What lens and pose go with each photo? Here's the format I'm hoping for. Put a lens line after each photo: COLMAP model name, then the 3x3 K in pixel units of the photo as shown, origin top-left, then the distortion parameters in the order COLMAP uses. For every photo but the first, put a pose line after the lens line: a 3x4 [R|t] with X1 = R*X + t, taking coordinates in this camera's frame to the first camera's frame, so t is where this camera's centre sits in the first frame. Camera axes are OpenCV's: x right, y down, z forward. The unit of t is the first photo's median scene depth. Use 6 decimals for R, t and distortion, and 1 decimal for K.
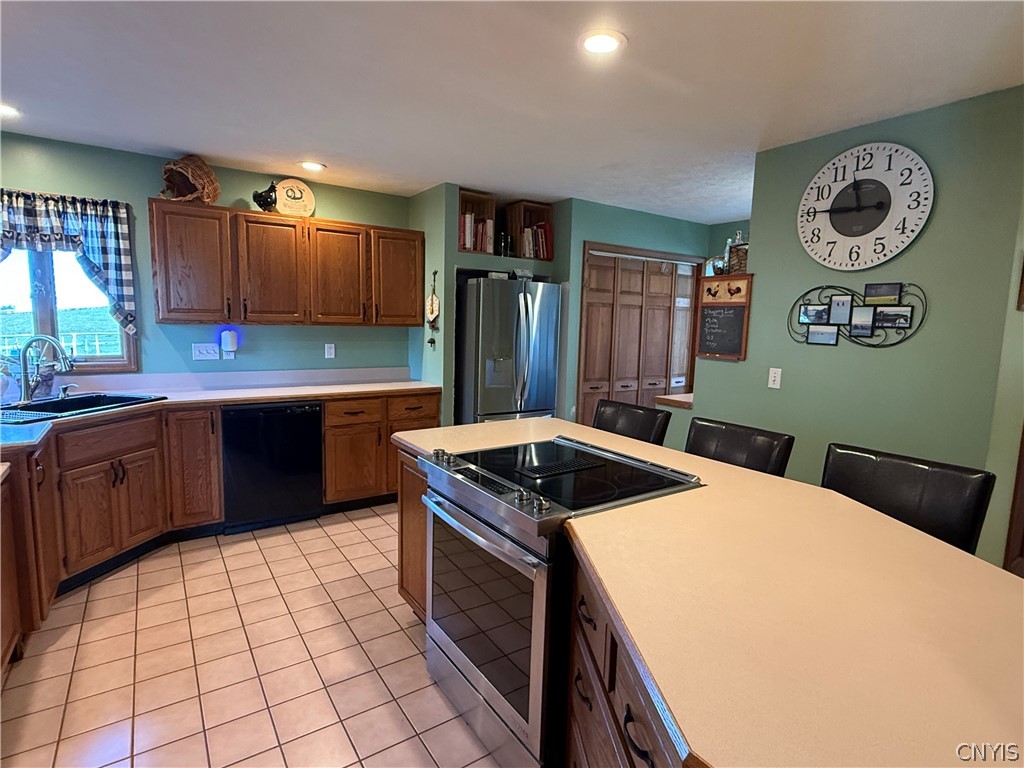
lens RADIAL K [[529.5, 0, 510.5], [0, 529.5, 387.2], [0, 0, 1]] dist [0.000840, -0.000010]
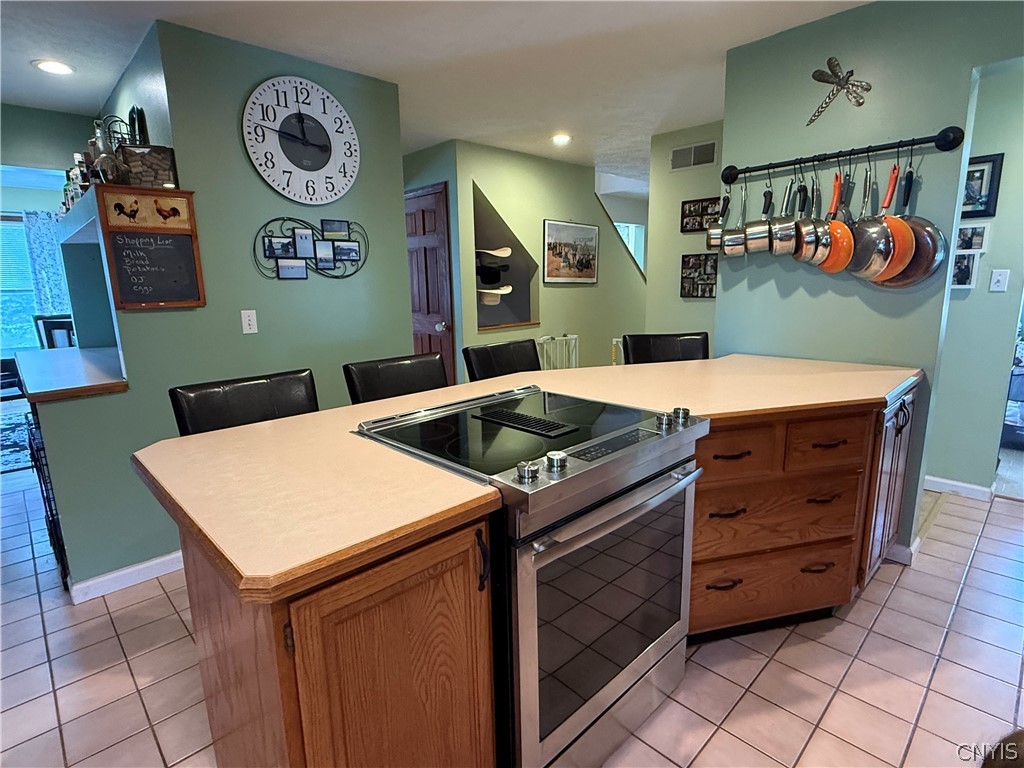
lens RADIAL K [[529.5, 0, 510.5], [0, 529.5, 387.2], [0, 0, 1]] dist [0.000840, -0.000010]
pose [[-0.169016, -0.218605, 0.961065, -0.481897], [0.142624, 0.959405, 0.243310, -0.071698], [-0.975239, 0.178194, -0.130977, 0.795413]]
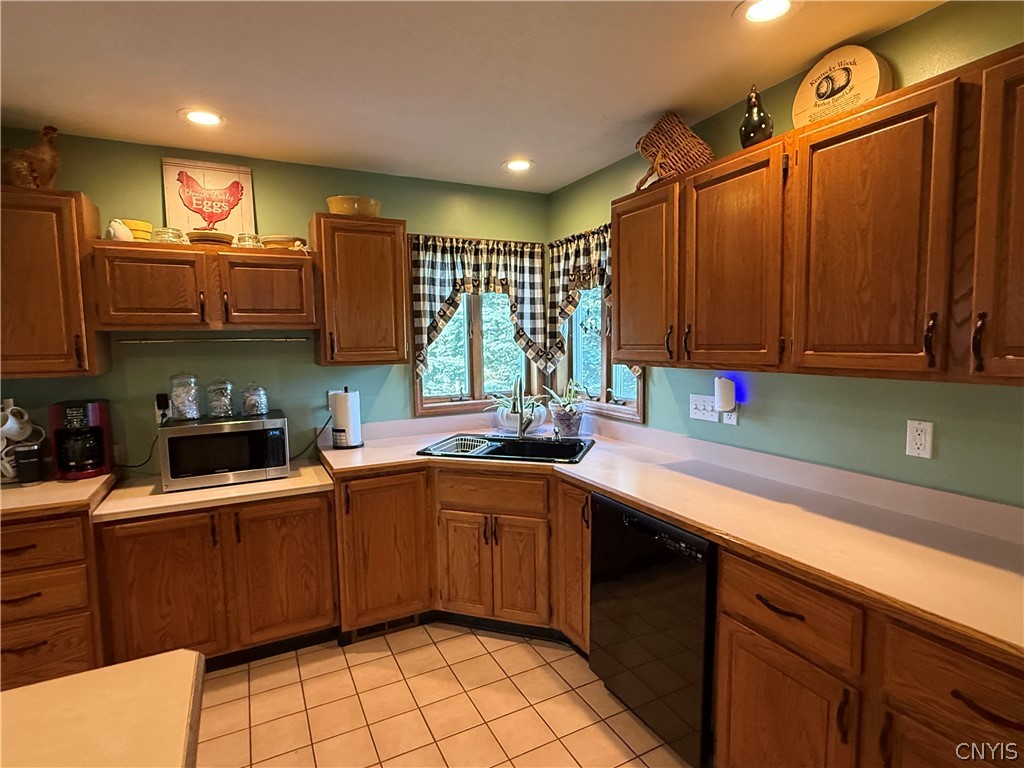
lens RADIAL K [[529.5, 0, 510.5], [0, 529.5, 387.2], [0, 0, 1]] dist [0.000840, -0.000010]
pose [[-0.130257, 0.066087, -0.989275, 0.131875], [-0.112440, 0.990355, 0.080964, -0.162139], [0.985084, 0.121780, -0.121570, 1.160729]]
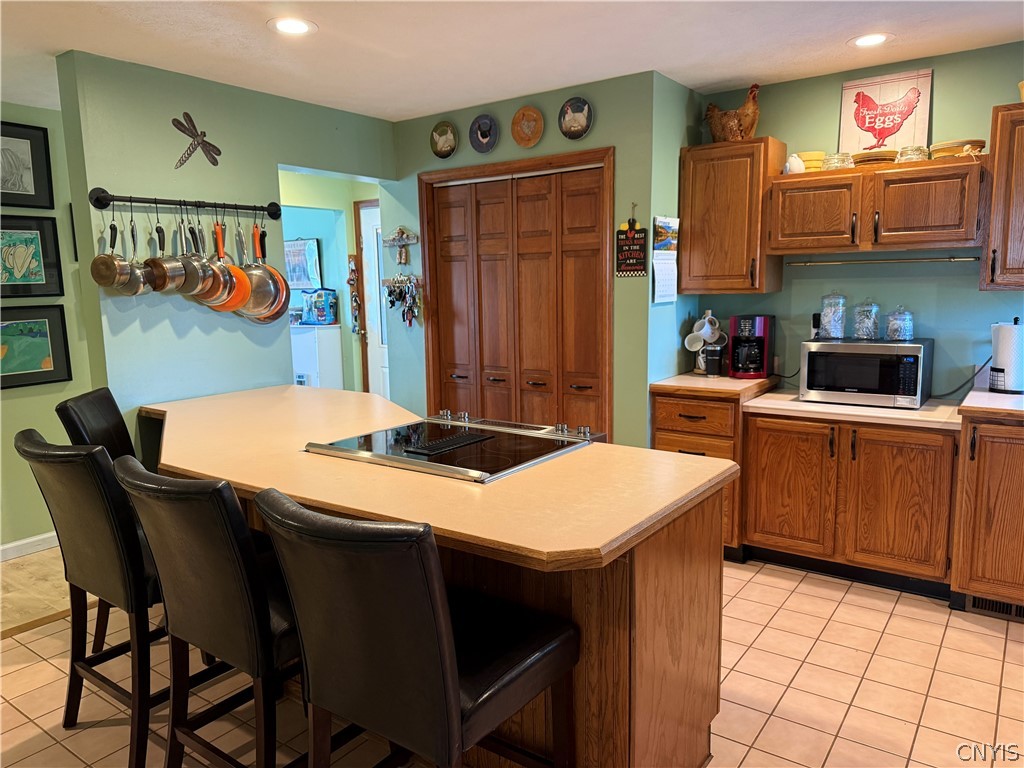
lens RADIAL K [[723.7, 0, 512.0], [0, 723.7, 384.0], [0, 0, 1]] dist [0.065574, -0.080623]
pose [[-0.941085, 0.038827, -0.335935, 0.296028], [-0.048702, 0.967470, 0.248254, -0.190902], [0.334646, 0.249989, -0.908580, 1.539972]]
